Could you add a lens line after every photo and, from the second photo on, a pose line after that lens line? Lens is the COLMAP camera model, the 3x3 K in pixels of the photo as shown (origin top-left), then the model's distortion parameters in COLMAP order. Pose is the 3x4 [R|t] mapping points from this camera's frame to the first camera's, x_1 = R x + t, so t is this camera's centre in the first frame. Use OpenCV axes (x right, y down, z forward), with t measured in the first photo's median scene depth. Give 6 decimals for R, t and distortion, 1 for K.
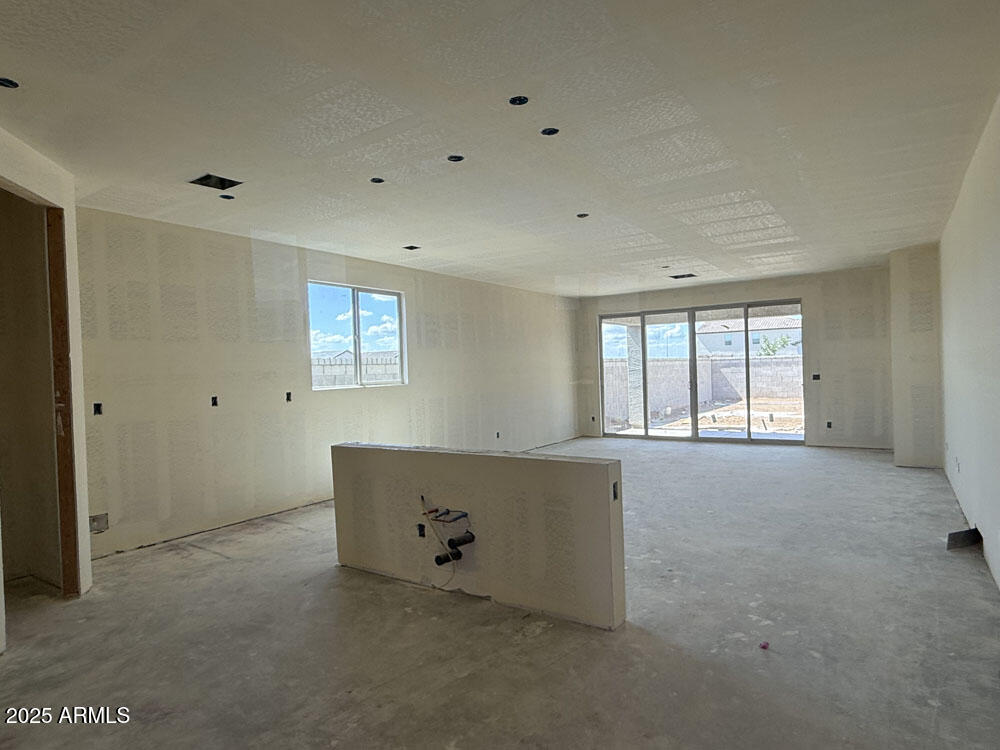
lens RADIAL K [[583.8, 0, 499.1], [0, 583.8, 373.4], [0, 0, 1]] dist [-0.000556, -0.000376]
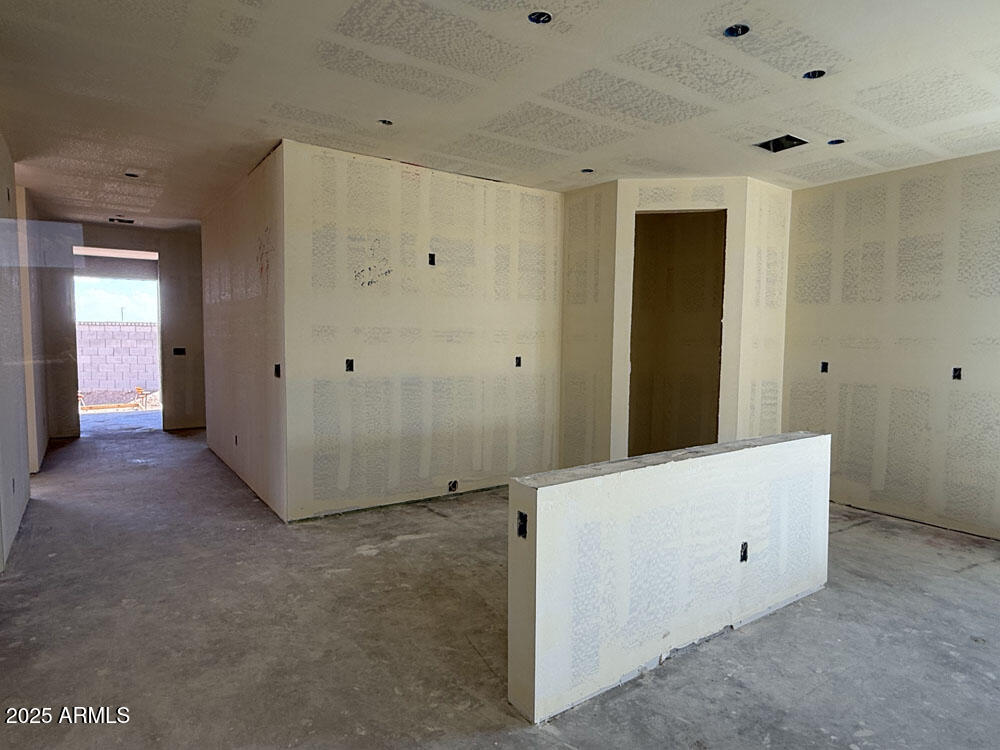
lens RADIAL K [[583.8, 0, 498.7], [0, 583.8, 374.1], [0, 0, 1]] dist [-0.000556, -0.000376]
pose [[-0.361099, 0.088314, -0.928336, 0.631855], [-0.004986, 0.995308, 0.096624, -0.033105], [0.932514, 0.039519, -0.358965, 0.919529]]
